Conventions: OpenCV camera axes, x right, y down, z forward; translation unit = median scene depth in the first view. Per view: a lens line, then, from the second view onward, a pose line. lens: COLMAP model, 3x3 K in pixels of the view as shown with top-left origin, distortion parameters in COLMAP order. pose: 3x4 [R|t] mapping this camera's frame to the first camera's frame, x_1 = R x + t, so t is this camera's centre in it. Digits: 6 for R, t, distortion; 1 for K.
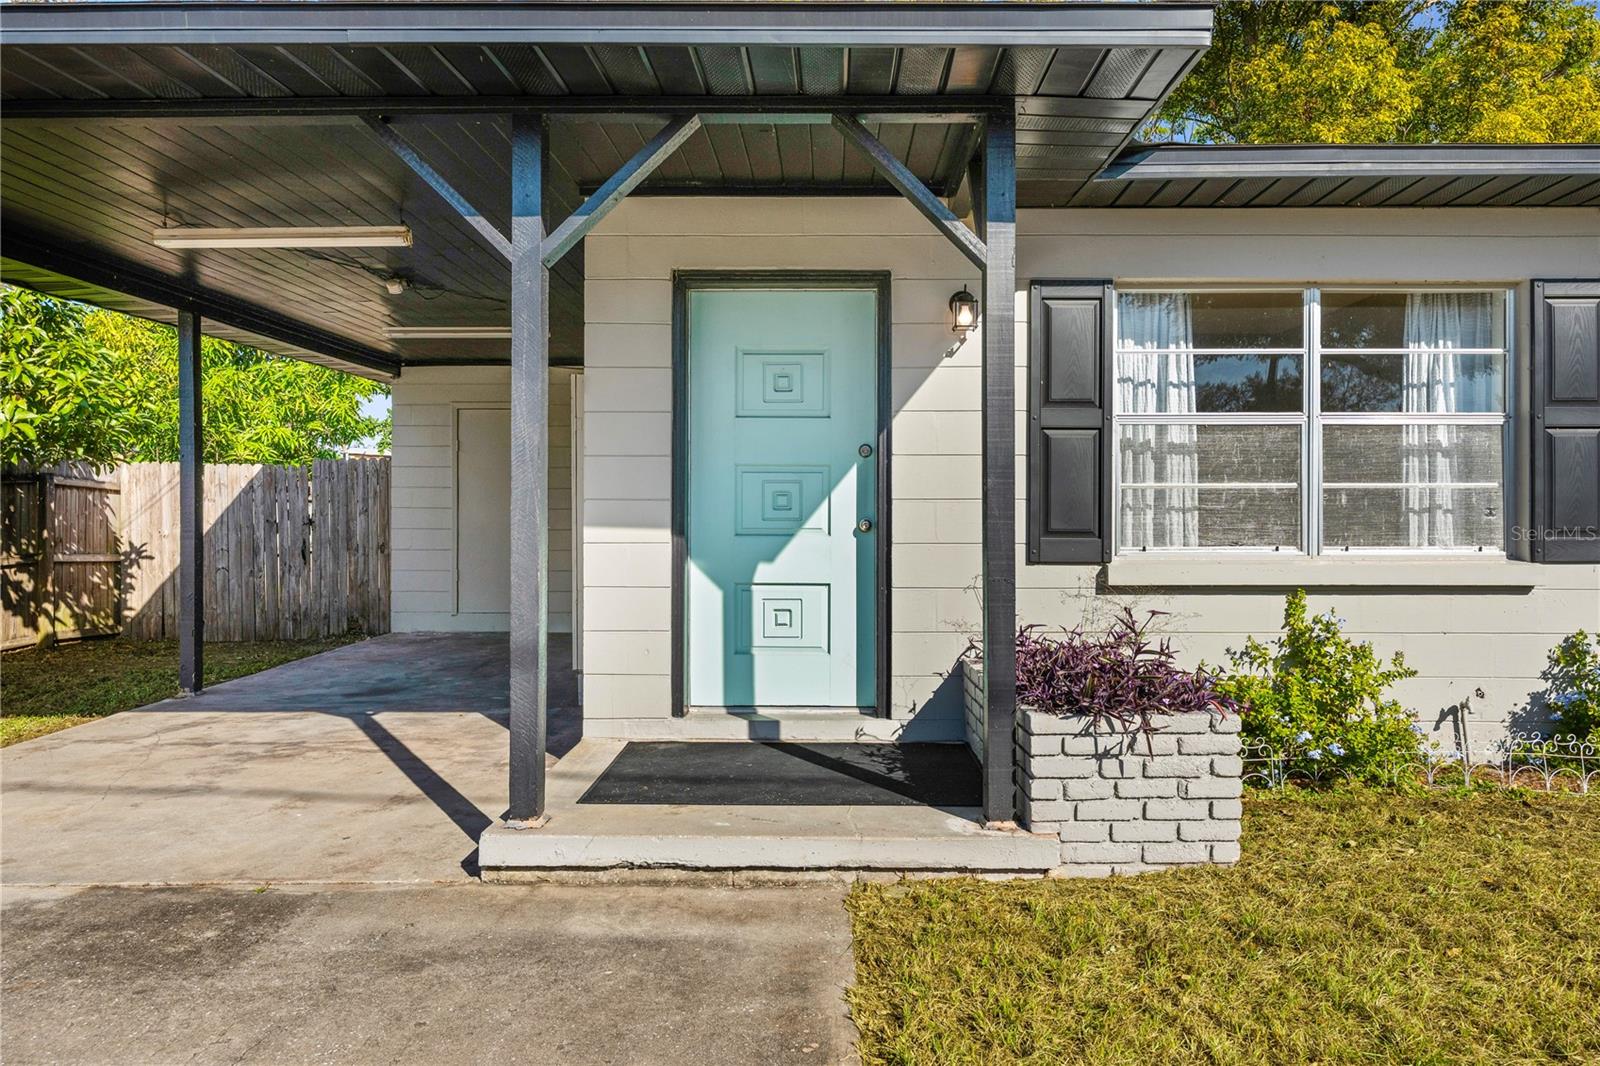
lens RADIAL K [[1071.6, 0, 805.8], [0, 1071.6, 511.8], [0, 0, 1]] dist [-0.003635, -0.001679]
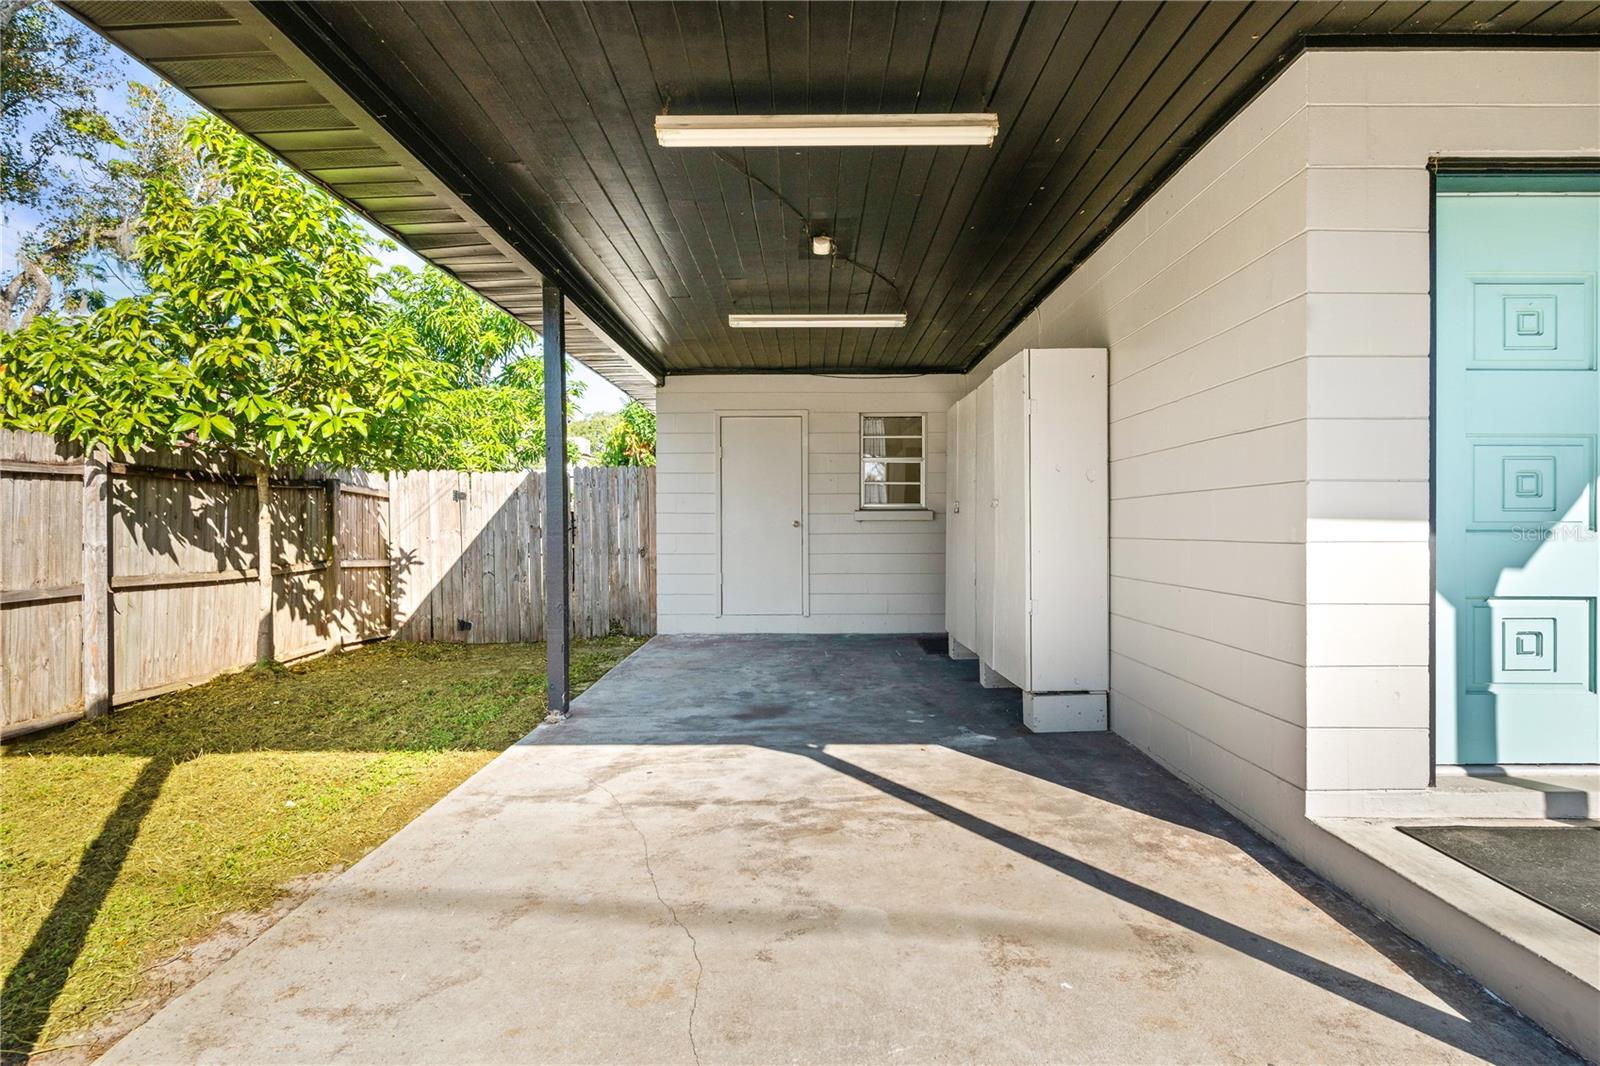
lens RADIAL K [[813.2, 0, 800.0], [0, 813.2, 533.0], [0, 0, 1]] dist [0.008691, 0.000059]
pose [[0.999936, -0.006699, 0.009100, -0.516598], [0.006582, 0.999895, 0.012894, 0.012258], [-0.009185, -0.012833, 0.999875, 0.435787]]
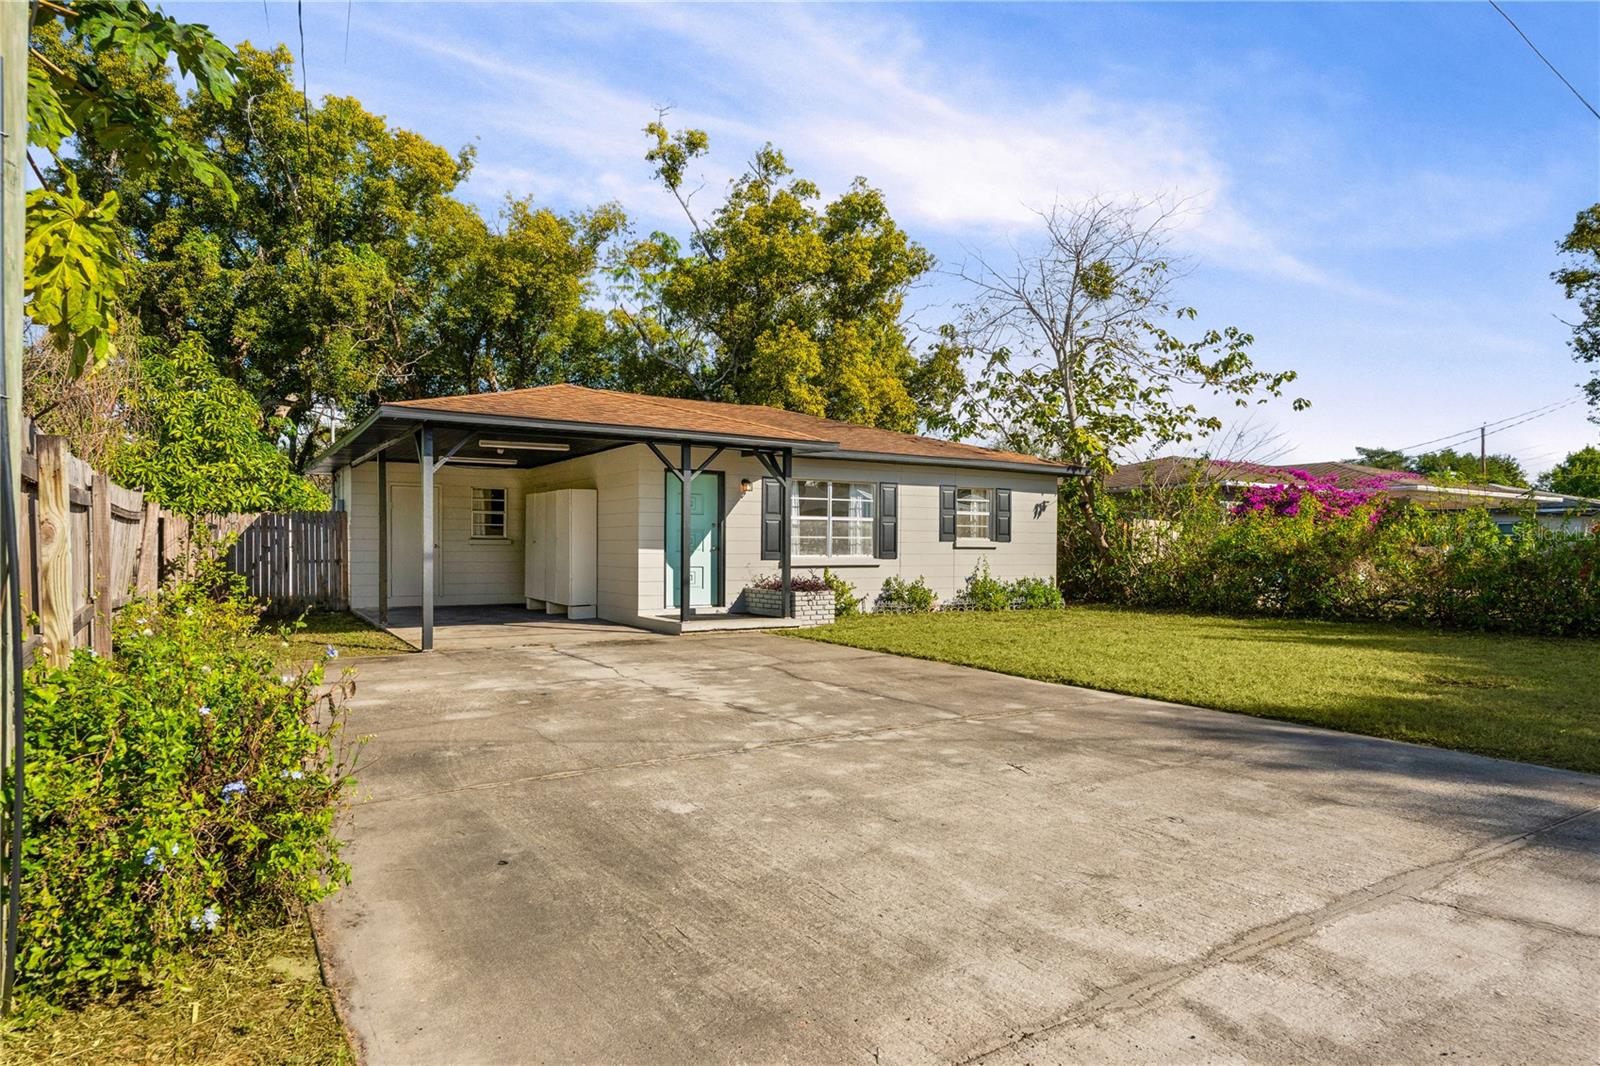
lens RADIAL K [[923.2, 0, 831.3], [0, 923.2, 554.1], [0, 0, 1]] dist [-0.003237, 0.000724]
pose [[0.822384, -0.001468, 0.568931, -1.204541], [-0.007373, 0.999885, 0.013238, -0.009962], [-0.568885, -0.015081, 0.822279, -1.448422]]
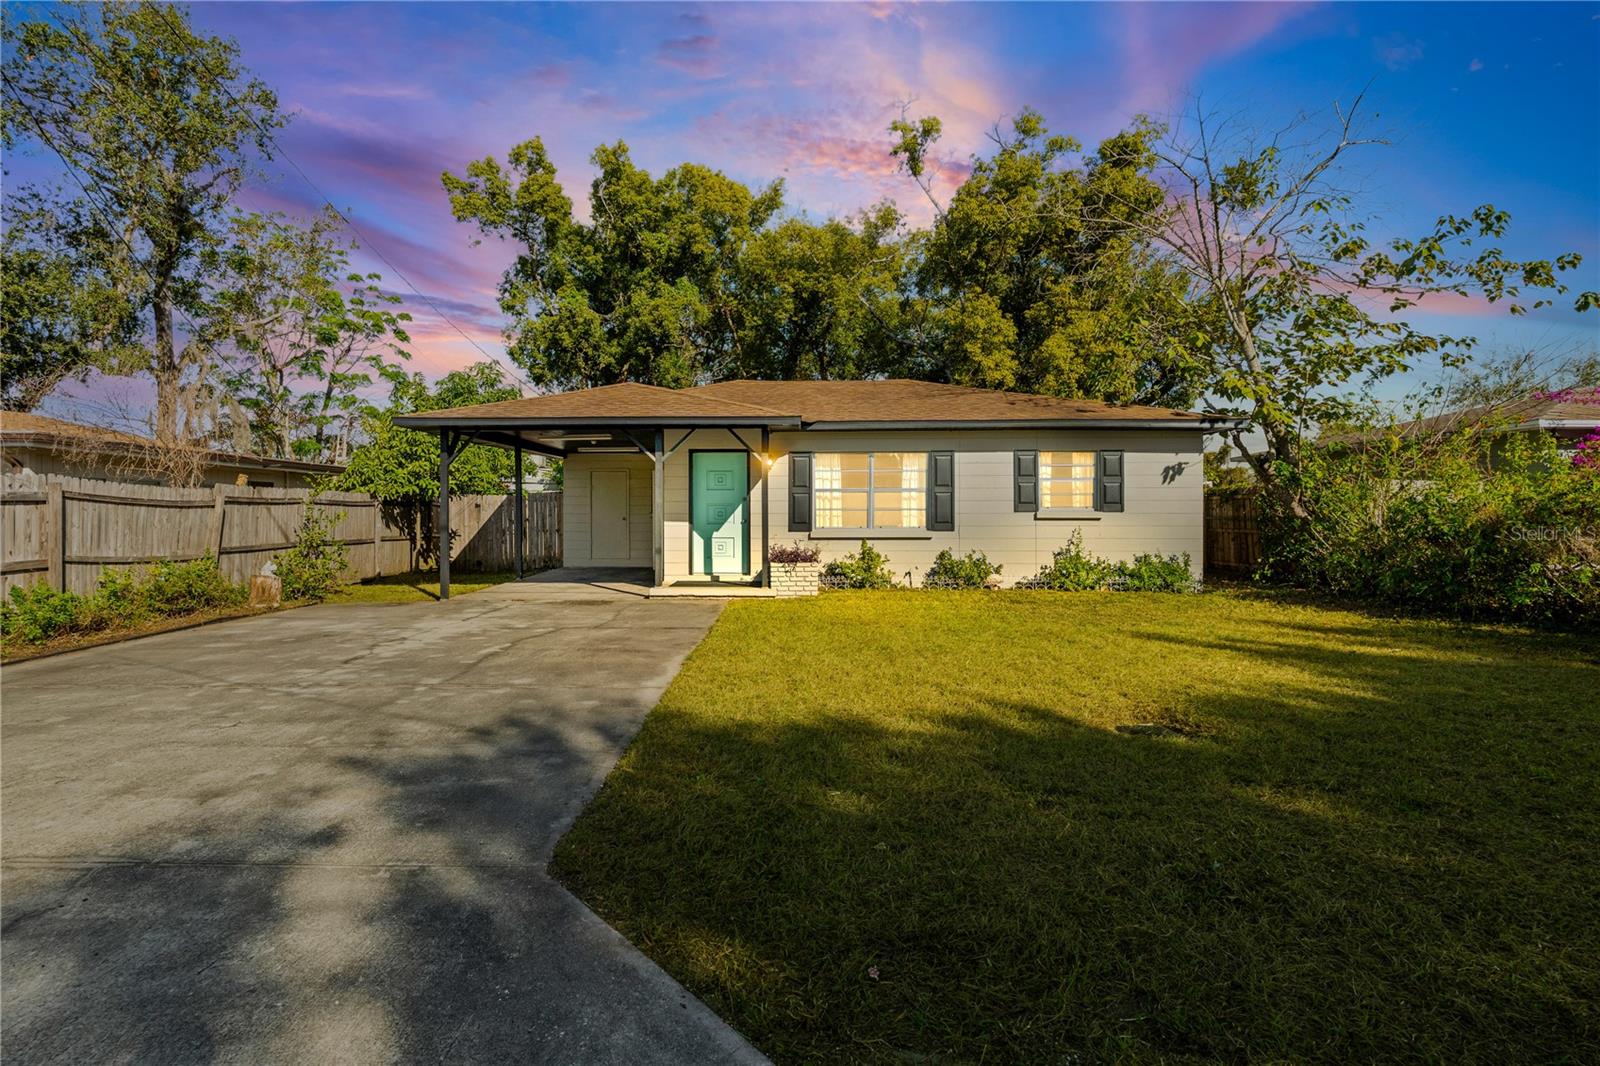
lens RADIAL K [[860.3, 0, 774.8], [0, 860.3, 523.9], [0, 0, 1]] dist [-0.003018, 0.000132]
pose [[0.999993, -0.001901, -0.003232, 0.160628], [0.001952, 0.999872, 0.015872, -0.021344], [0.003202, -0.015878, 0.999869, -1.757292]]
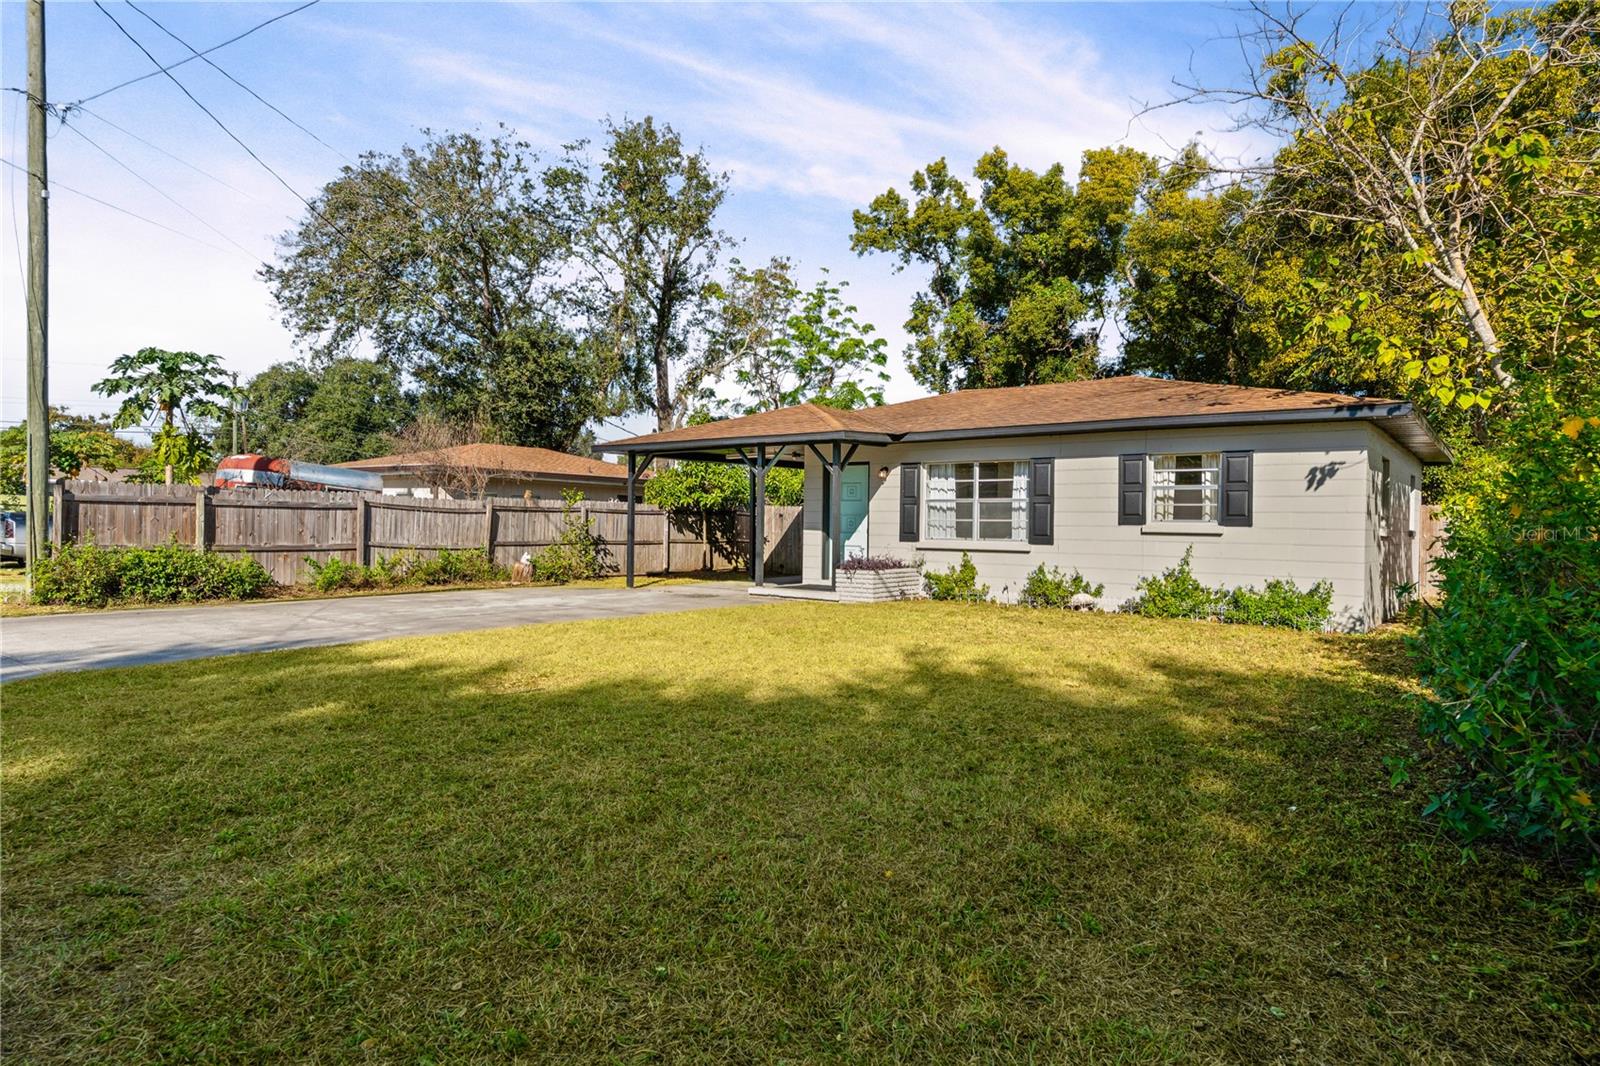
lens RADIAL K [[923.2, 0, 831.3], [0, 923.2, 554.1], [0, 0, 1]] dist [-0.003237, 0.000724]
pose [[0.808982, 0.029406, -0.587098, 1.761192], [-0.011586, 0.999352, 0.034090, -0.012472], [0.587720, -0.020776, 0.808798, -1.579701]]
